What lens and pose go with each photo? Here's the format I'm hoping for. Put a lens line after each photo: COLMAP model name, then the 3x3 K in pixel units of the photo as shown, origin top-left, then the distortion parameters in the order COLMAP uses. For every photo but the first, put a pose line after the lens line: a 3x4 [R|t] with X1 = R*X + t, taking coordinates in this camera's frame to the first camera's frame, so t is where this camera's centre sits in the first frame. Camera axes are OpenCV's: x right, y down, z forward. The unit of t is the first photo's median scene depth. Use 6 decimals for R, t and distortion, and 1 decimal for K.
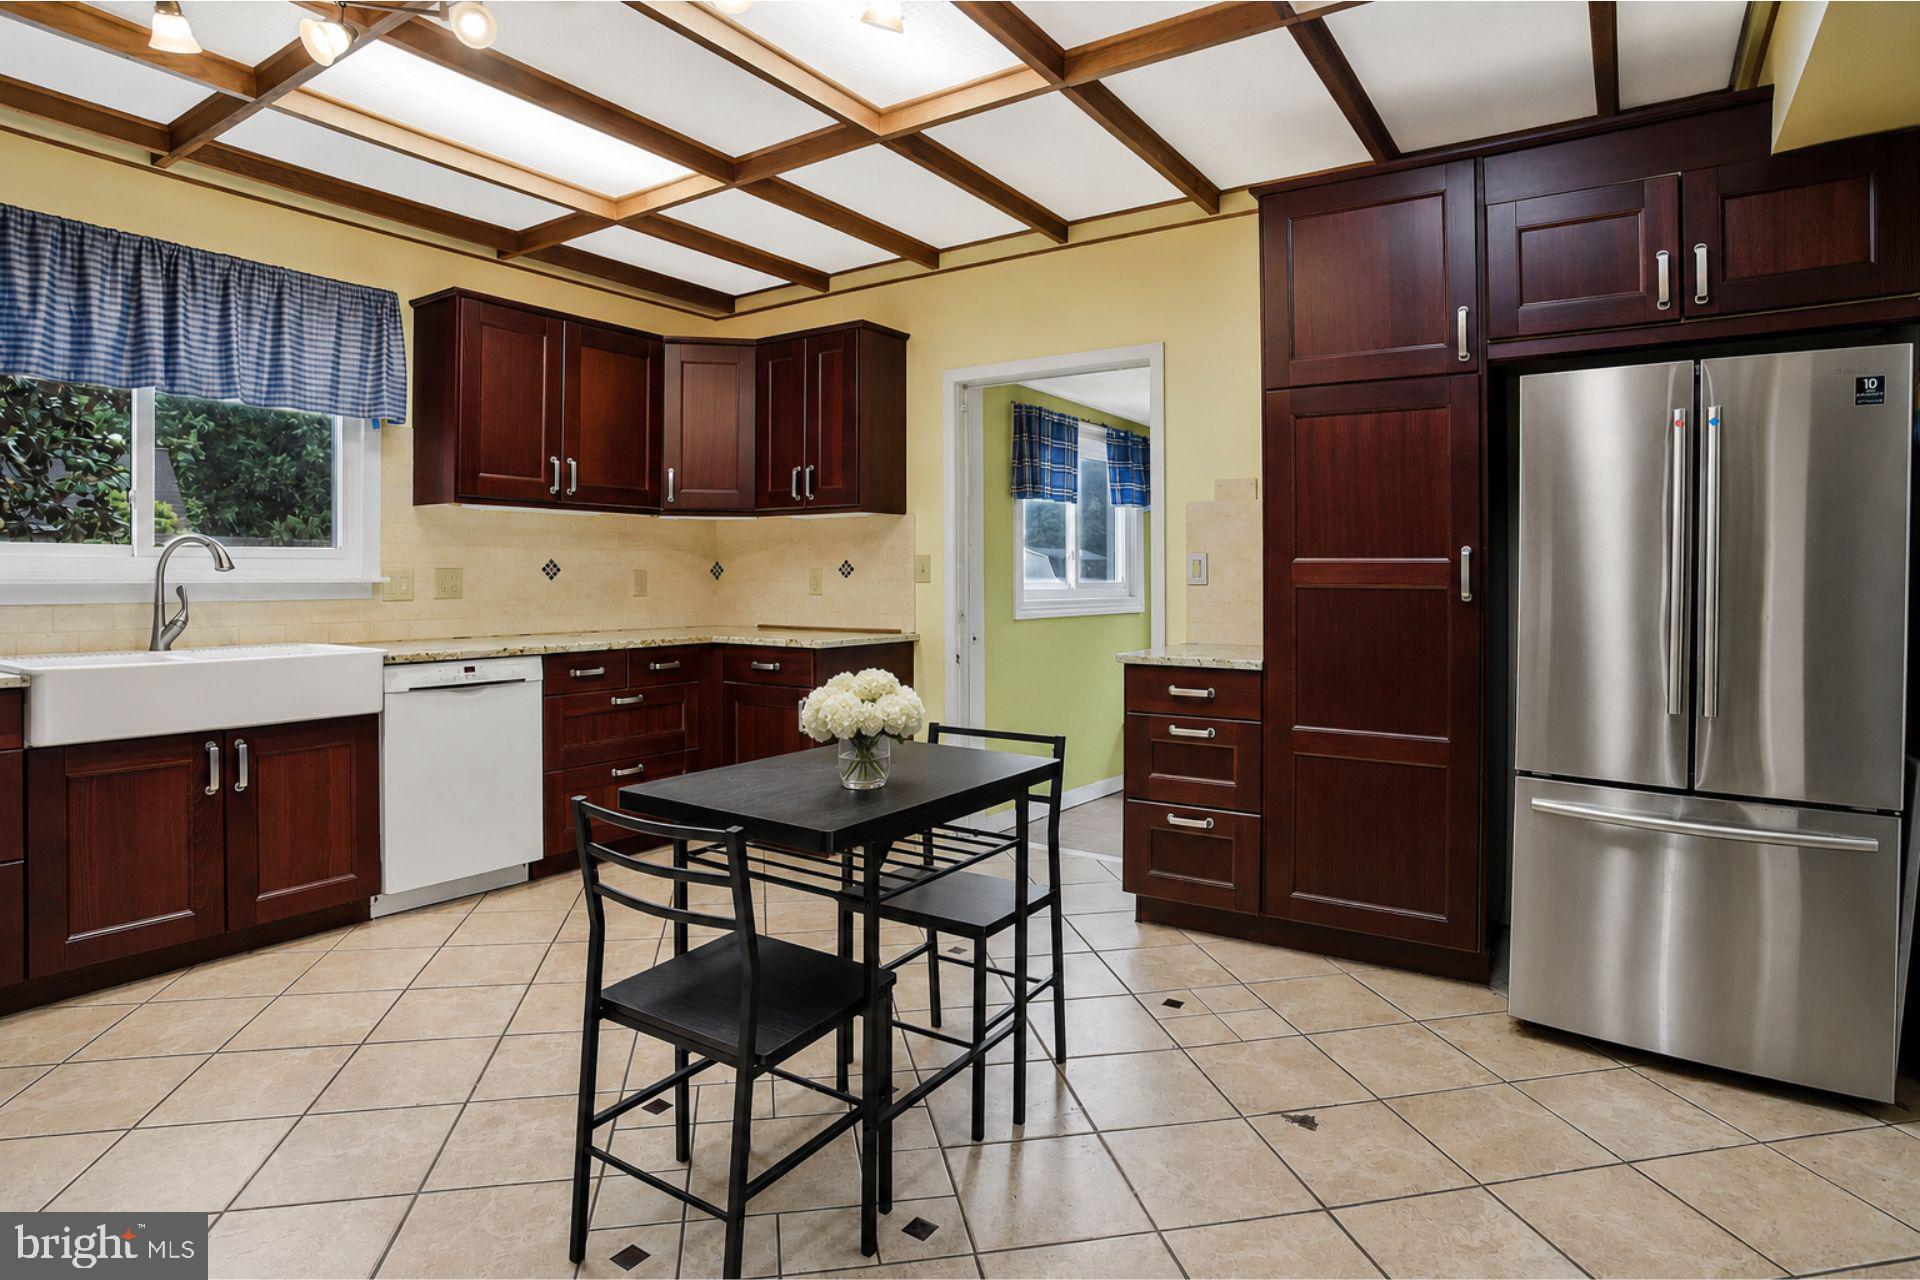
lens RADIAL K [[1078.0, 0, 957.5], [0, 1078.0, 583.6], [0, 0, 1]] dist [0.001530, 0.000467]
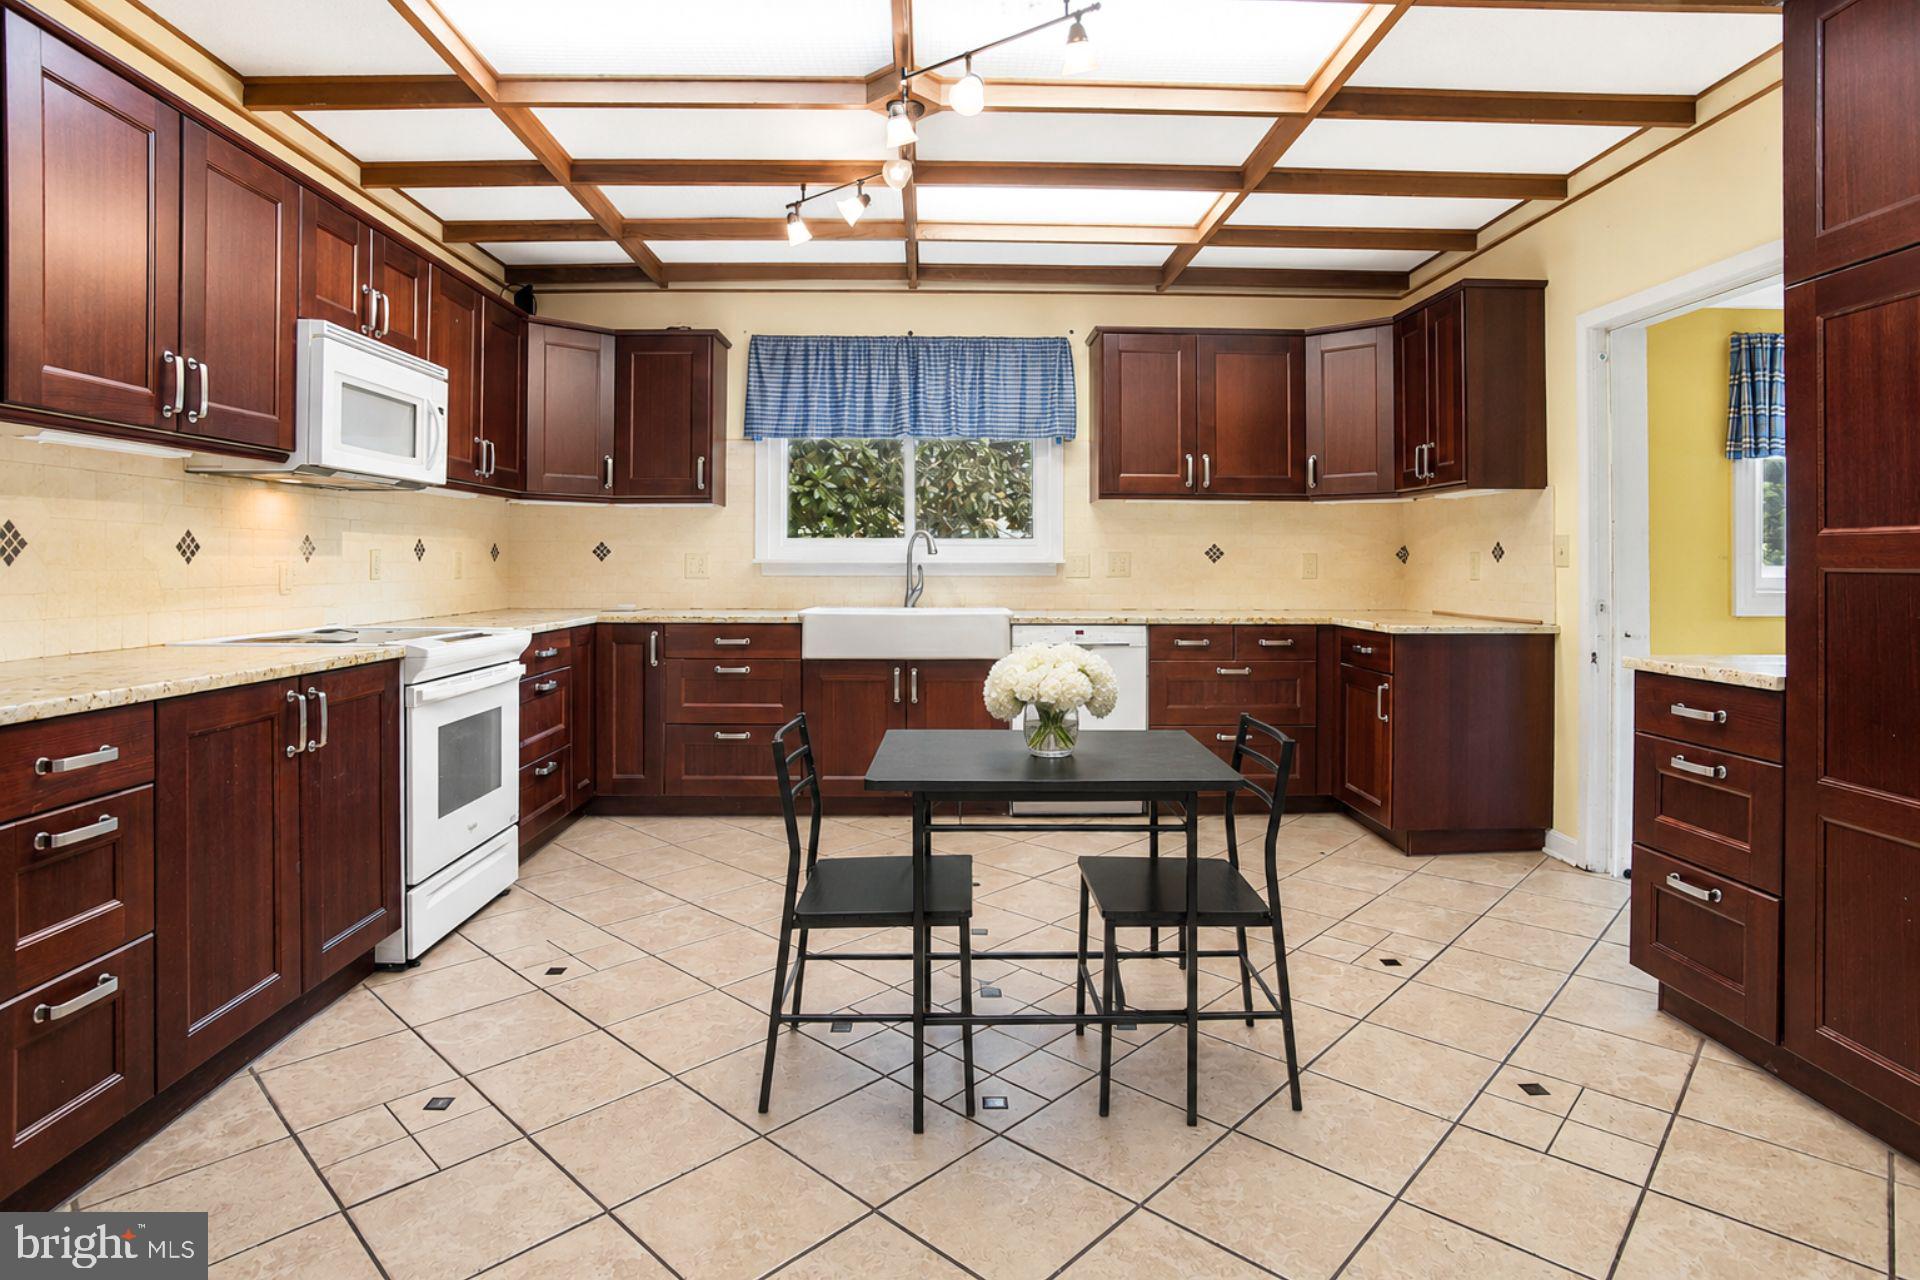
lens RADIAL K [[1063.0, 0, 957.0], [0, 1063.0, 556.5], [0, 0, 1]] dist [-0.003383, -0.000179]
pose [[0.603228, -0.001708, -0.797567, 0.417674], [-0.009103, 0.999918, -0.009027, 0.003587], [0.797517, 0.012706, 0.603162, 0.130806]]
